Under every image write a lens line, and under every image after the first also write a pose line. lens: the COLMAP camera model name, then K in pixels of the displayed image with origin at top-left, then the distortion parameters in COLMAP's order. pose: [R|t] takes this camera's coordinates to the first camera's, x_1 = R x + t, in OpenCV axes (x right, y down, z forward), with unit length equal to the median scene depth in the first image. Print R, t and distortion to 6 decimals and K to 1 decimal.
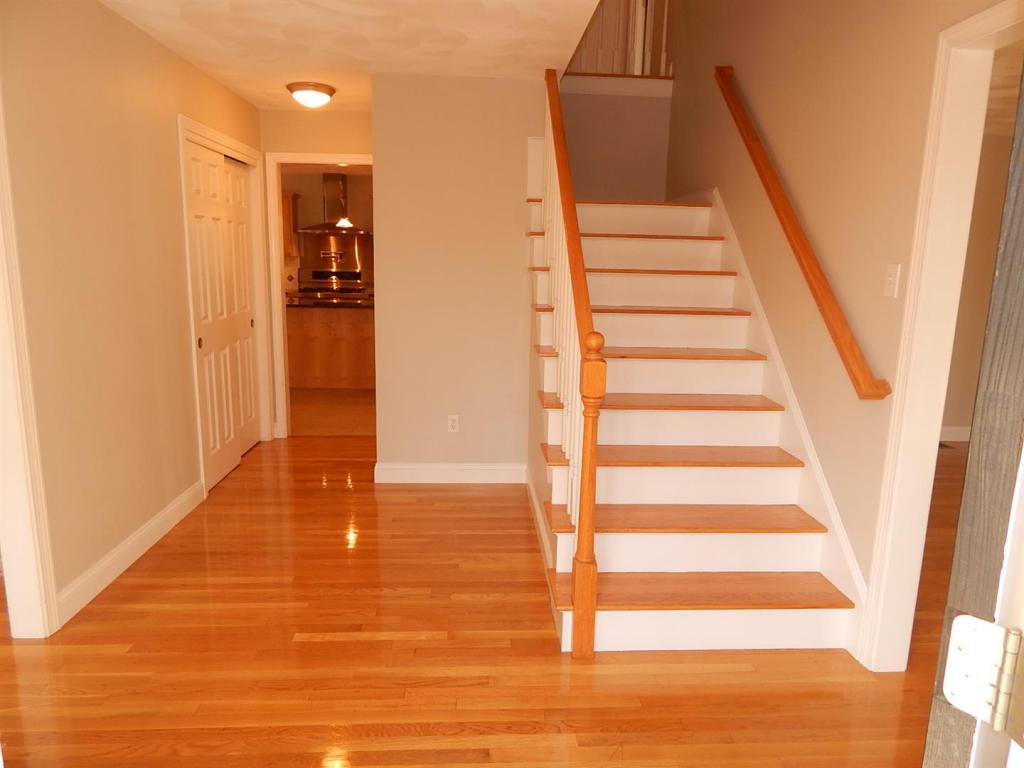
lens RADIAL K [[676.1, 0, 513.3], [0, 676.1, 379.1], [0, 0, 1]] dist [0.006702, -0.005390]
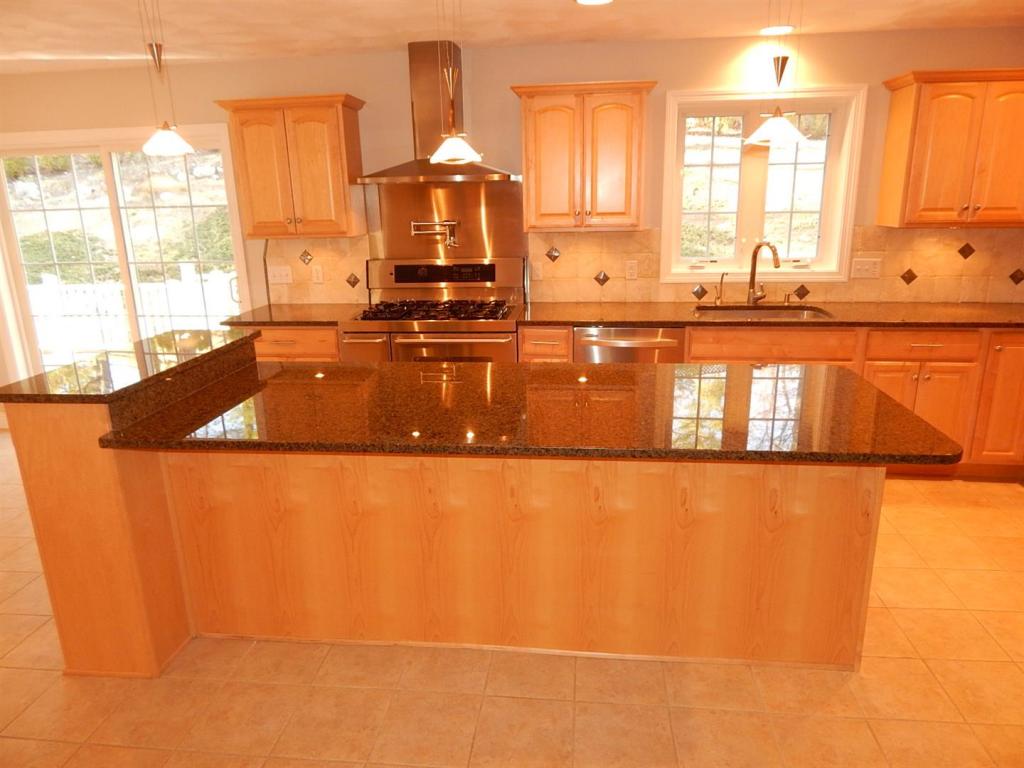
lens RADIAL K [[676.1, 0, 513.3], [0, 676.1, 379.1], [0, 0, 1]] dist [0.006702, -0.005390]
pose [[0.984308, 0.007018, -0.176317, -0.129364], [0.008925, 0.995950, 0.089465, -0.121376], [0.176231, -0.089635, 0.980259, 0.537530]]
